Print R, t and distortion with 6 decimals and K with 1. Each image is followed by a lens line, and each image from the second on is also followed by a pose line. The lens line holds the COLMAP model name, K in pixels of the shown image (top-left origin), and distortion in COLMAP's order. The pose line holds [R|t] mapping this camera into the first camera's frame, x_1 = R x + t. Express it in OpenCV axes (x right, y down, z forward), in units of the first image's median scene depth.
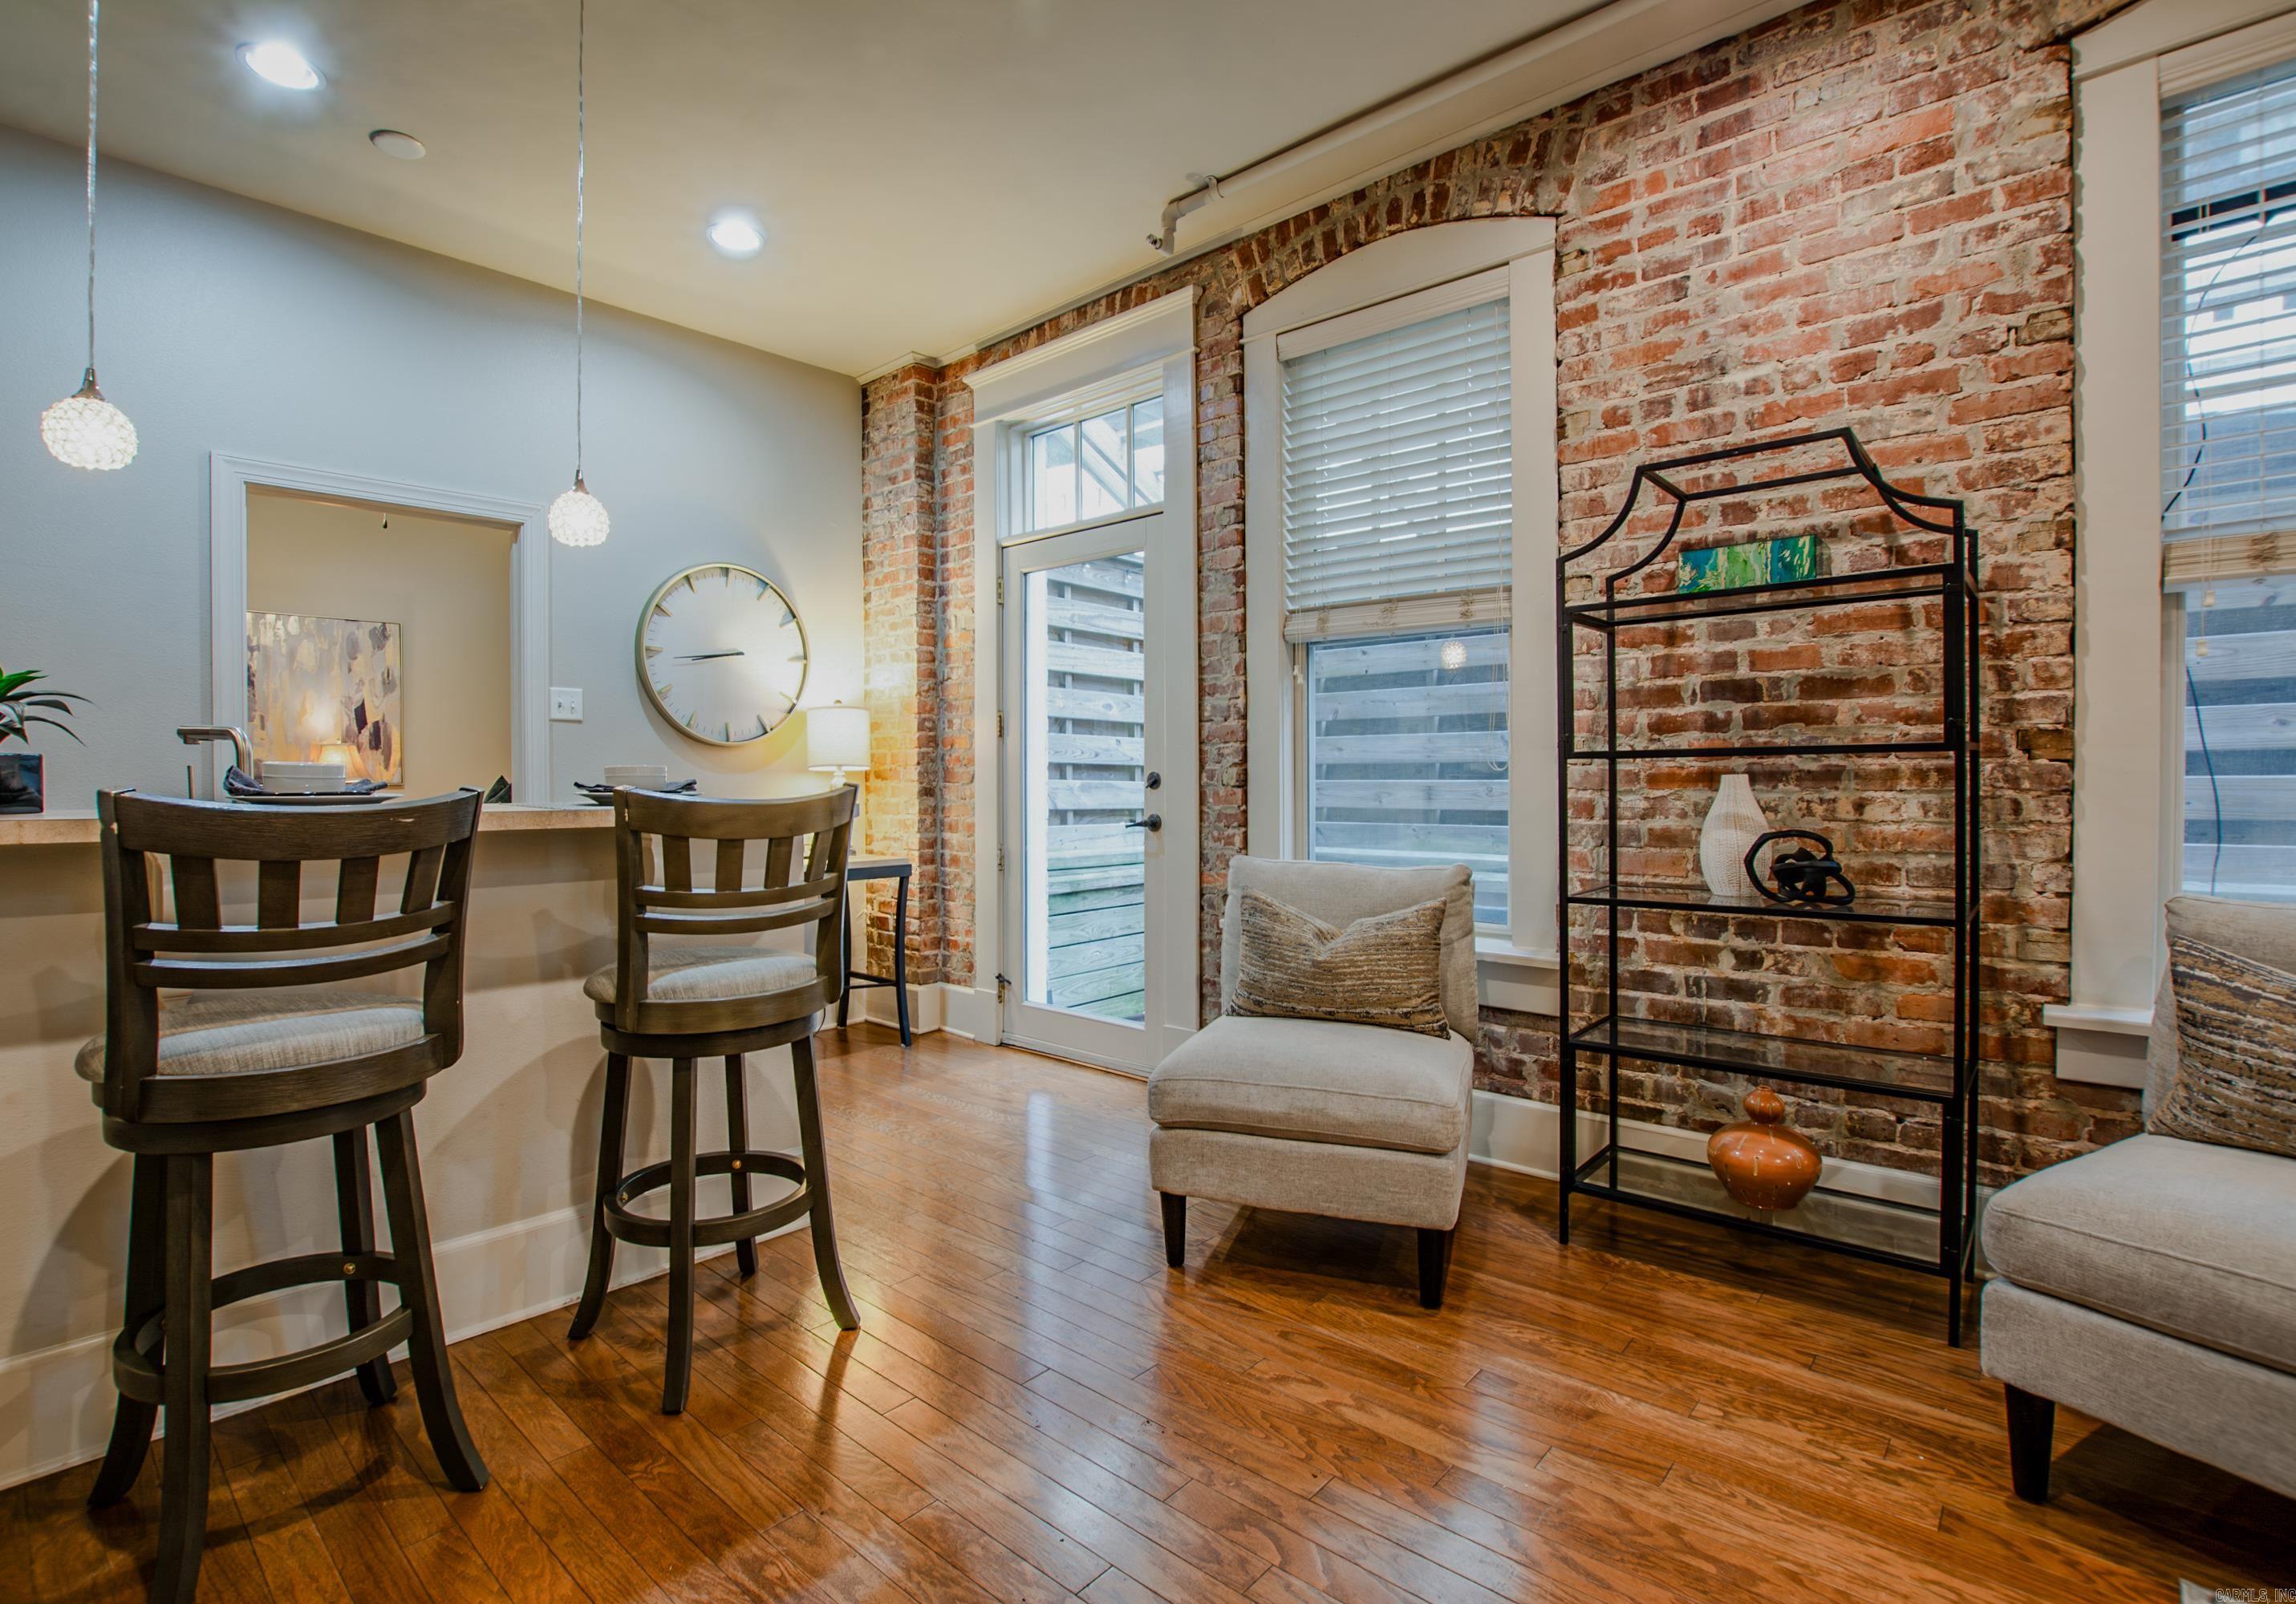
lens RADIAL K [[1084.5, 0, 1089.2], [0, 1084.5, 797.5], [0, 0, 1]] dist [-0.035491, 0.005163]
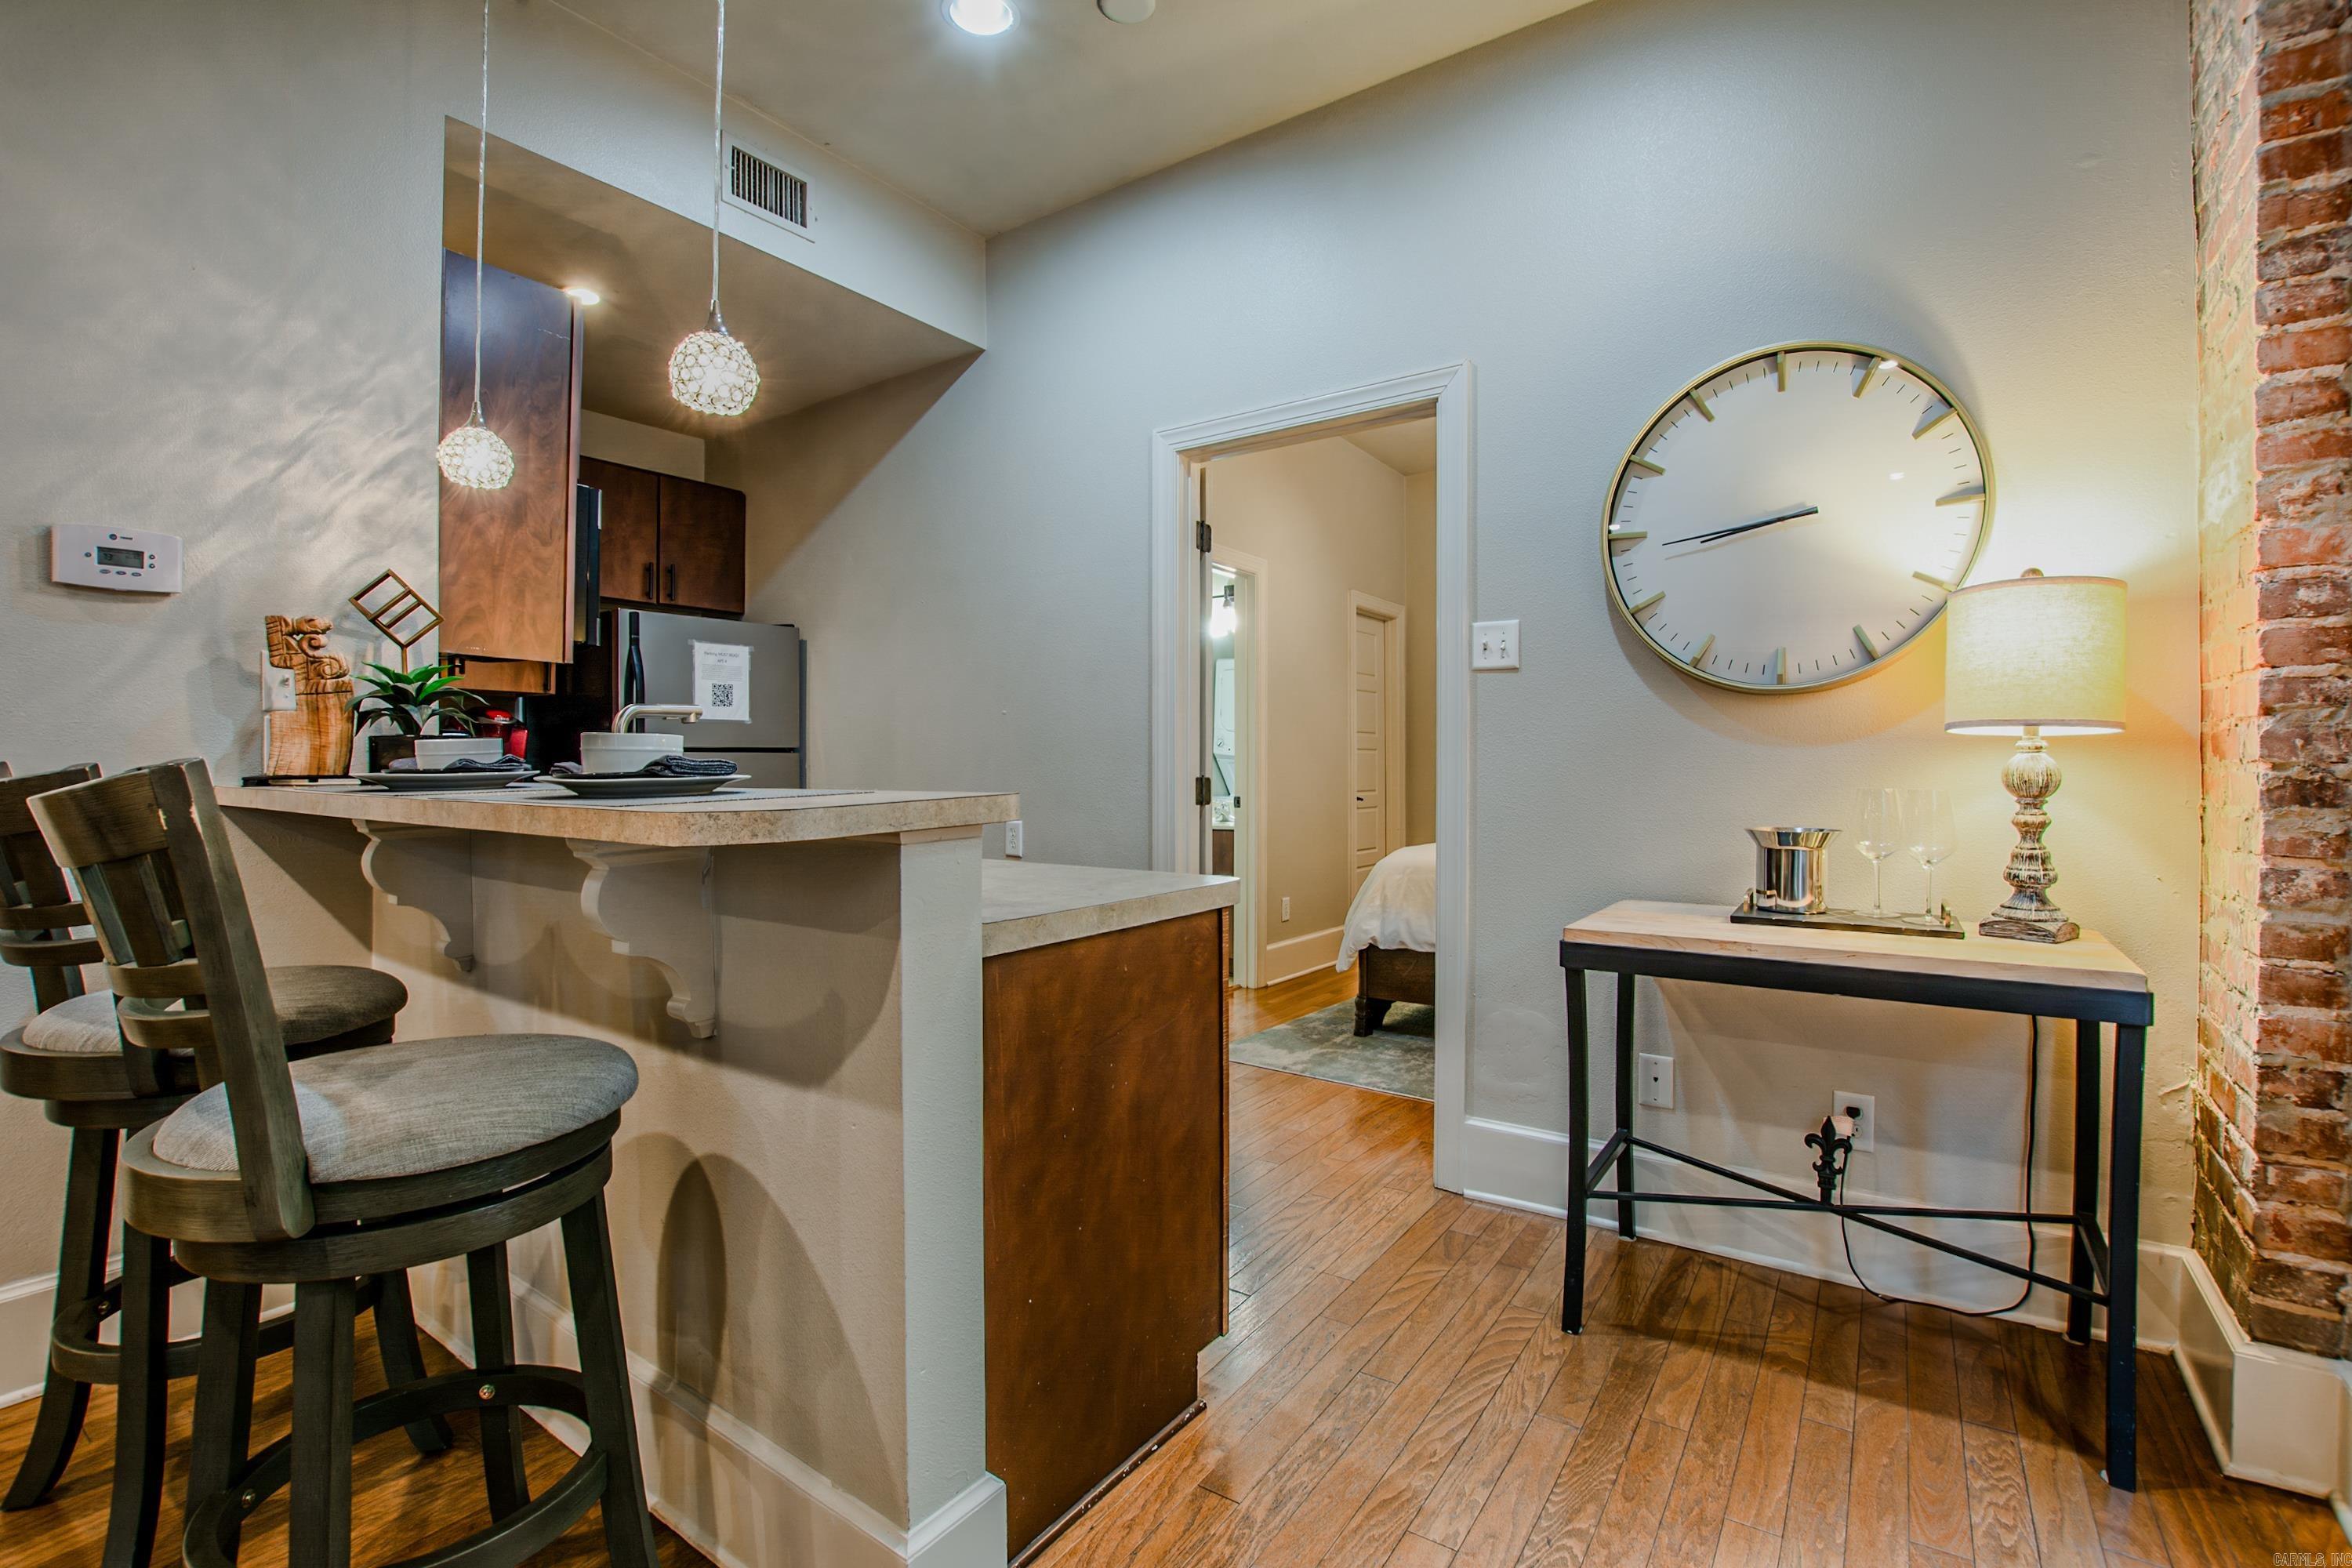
lens RADIAL K [[1052.1, 0, 1200.6], [0, 1052.1, 766.3], [0, 0, 1]] dist [-0.034559, 0.005604]
pose [[0.155843, 0.006471, -0.987761, 0.207633], [-0.015596, 0.999870, 0.004090, -0.016674], [0.987659, 0.014768, 0.155923, 1.107418]]
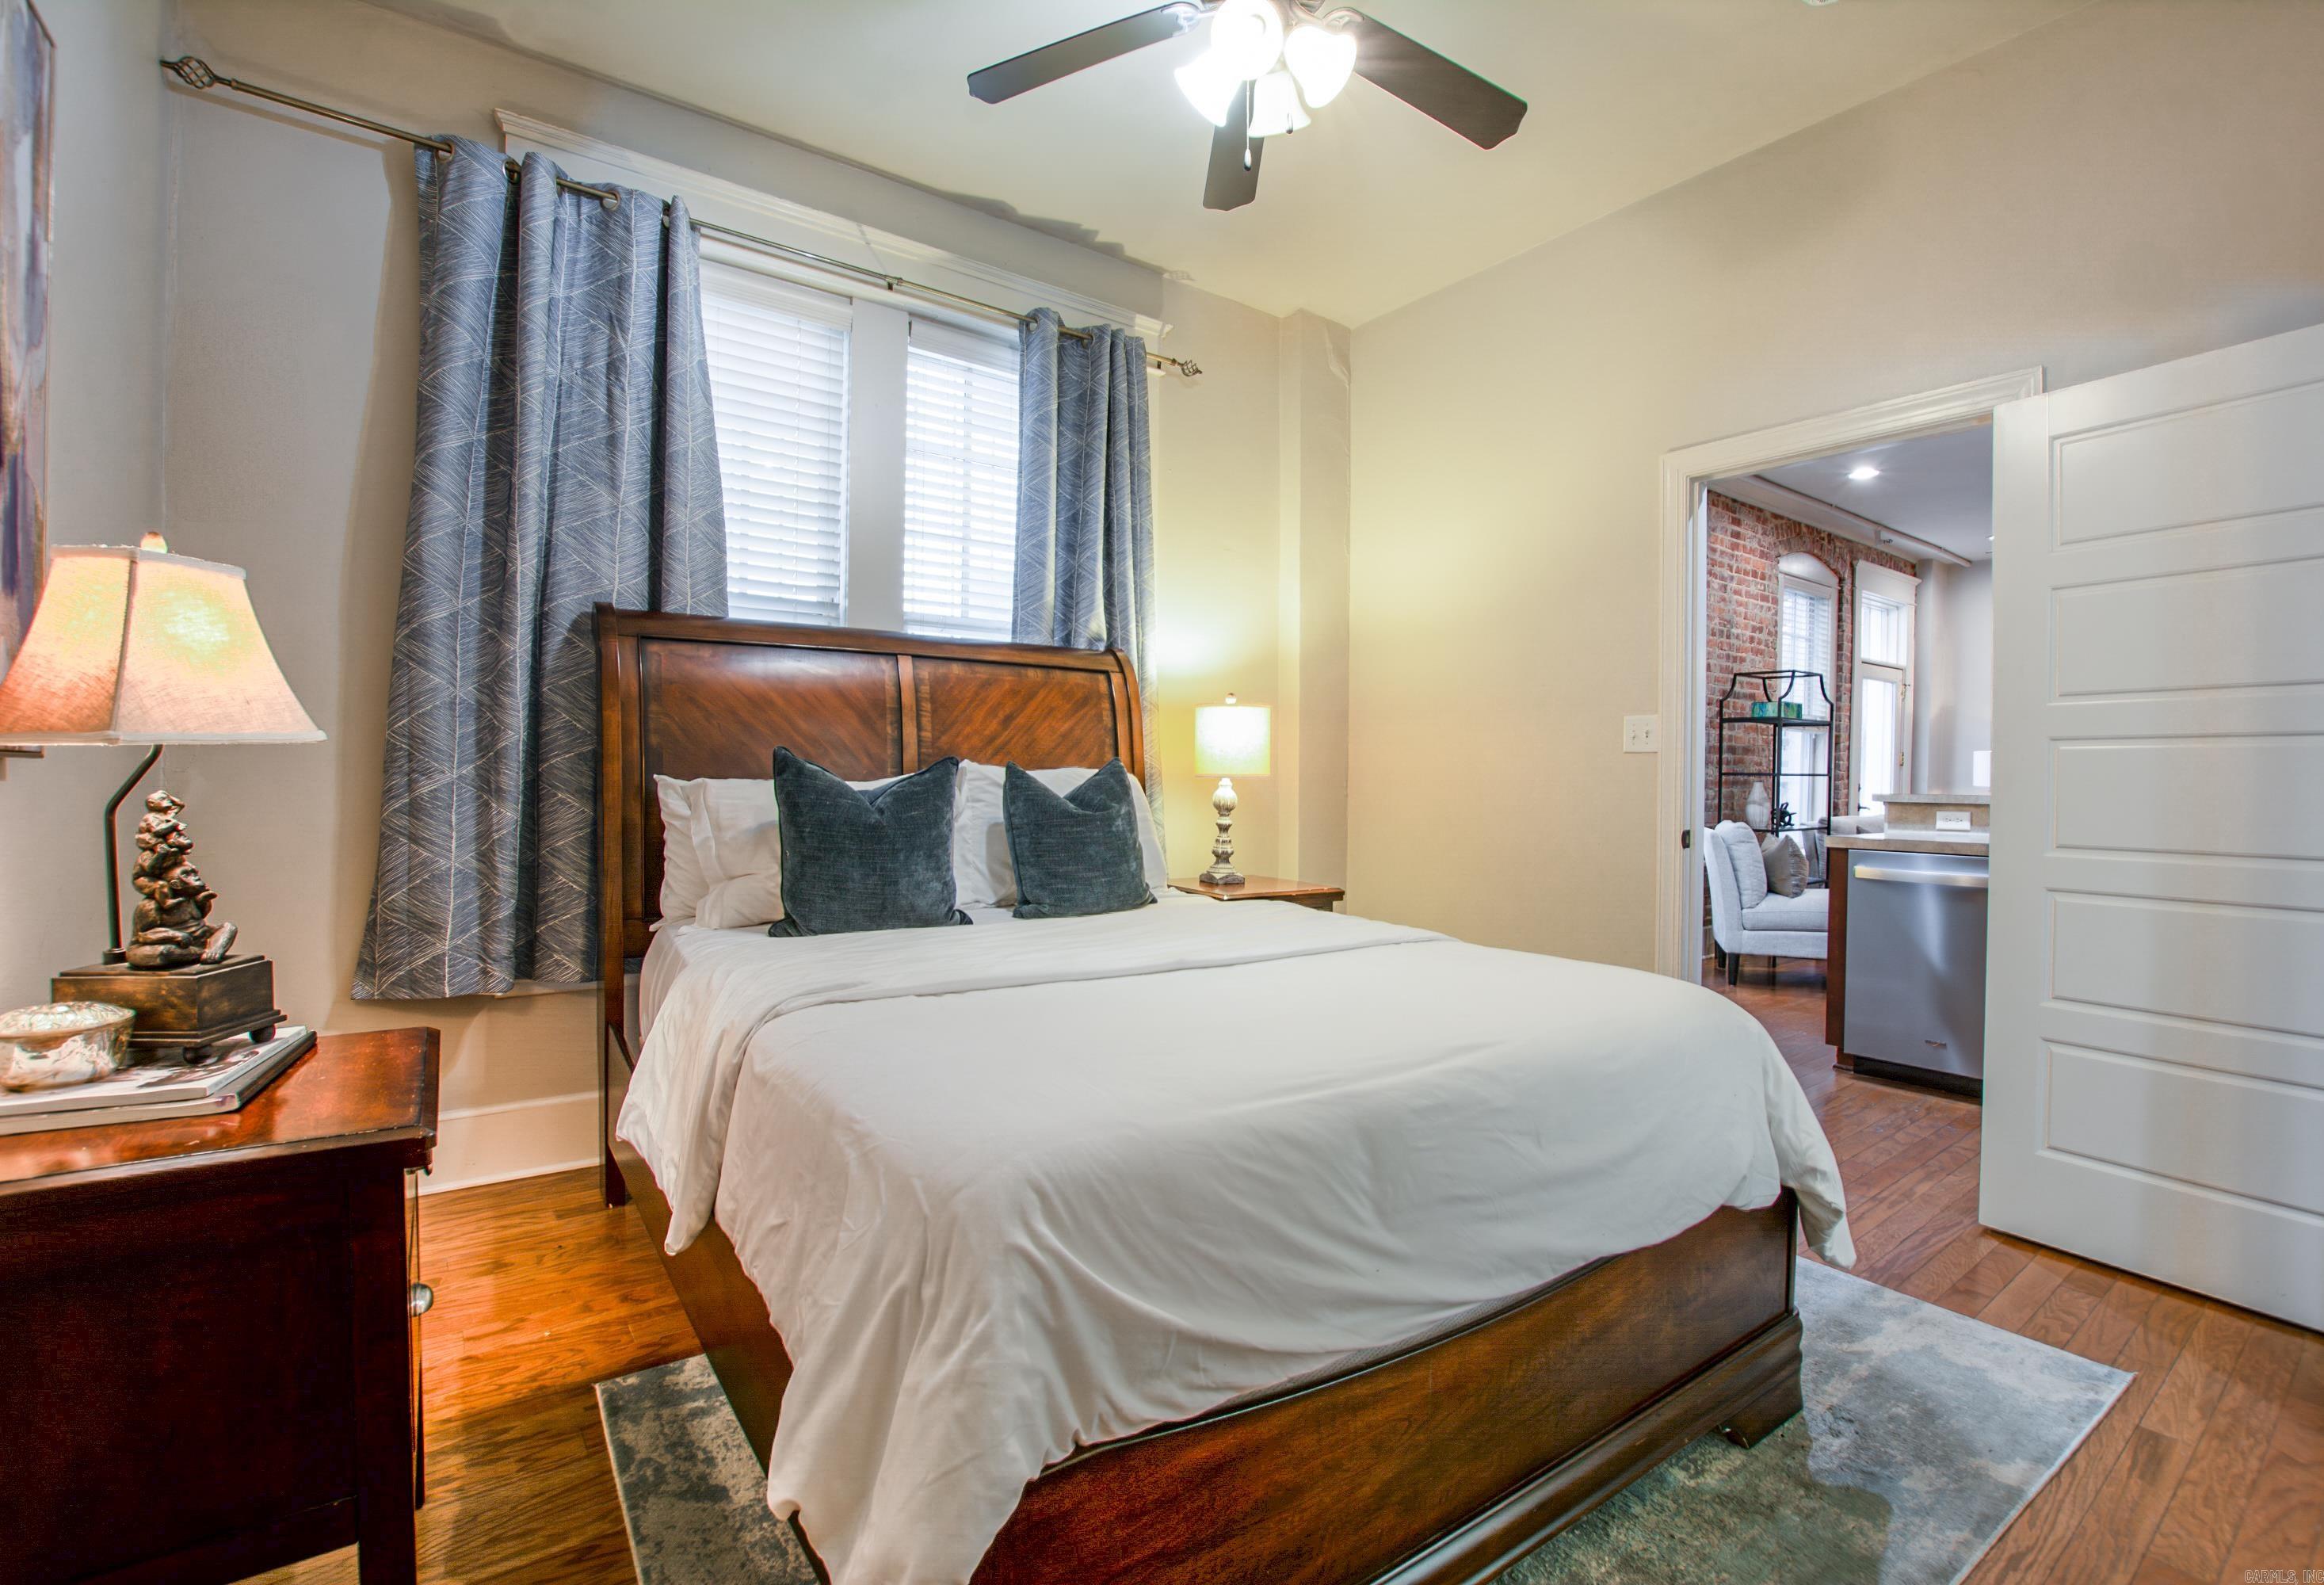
lens RADIAL K [[1032.1, 0, 1164.7], [0, 1032.1, 798.2], [0, 0, 1]] dist [-0.047345, -0.000321]
pose [[0.190863, -0.011946, 0.981544, -2.149536], [0.002276, 0.999929, 0.011727, -0.014945], [-0.981614, -0.000004, 0.190876, 1.926062]]
